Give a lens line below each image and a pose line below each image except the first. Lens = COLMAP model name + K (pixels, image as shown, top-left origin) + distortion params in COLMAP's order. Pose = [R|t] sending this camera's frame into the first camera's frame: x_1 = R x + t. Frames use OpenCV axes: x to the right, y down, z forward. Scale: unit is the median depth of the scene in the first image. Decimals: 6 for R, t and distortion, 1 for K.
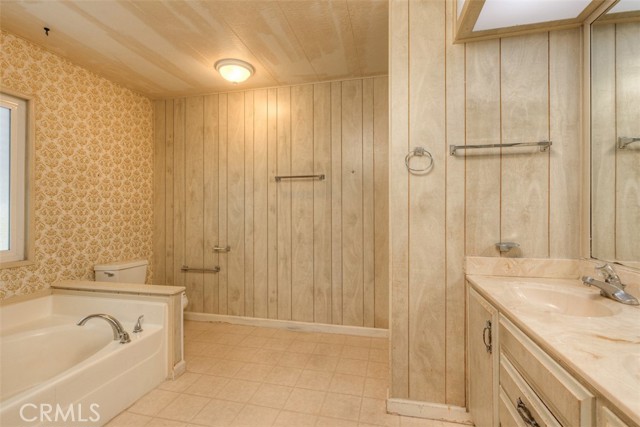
lens RADIAL K [[294.5, 0, 320.2], [0, 294.5, 211.3], [0, 0, 1]] dist [-0.001240, 0.000835]
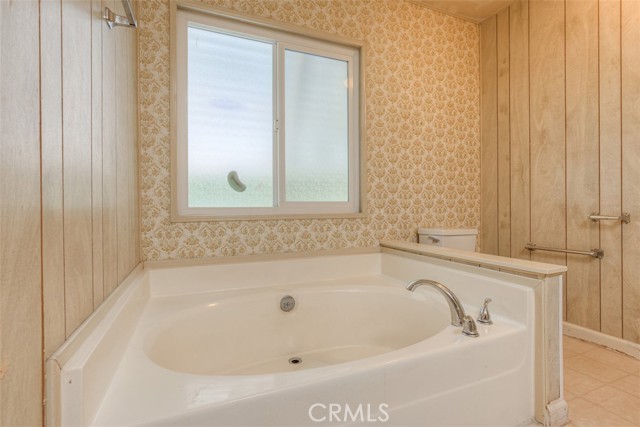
lens RADIAL K [[294.5, 0, 317.3], [0, 294.5, 210.3], [0, 0, 1]] dist [-0.001240, 0.000835]
pose [[0.578505, 0.001503, -0.815678, -0.239801], [0.011254, 0.999888, 0.009824, 0.121055], [0.815601, -0.014863, 0.578423, 0.266703]]
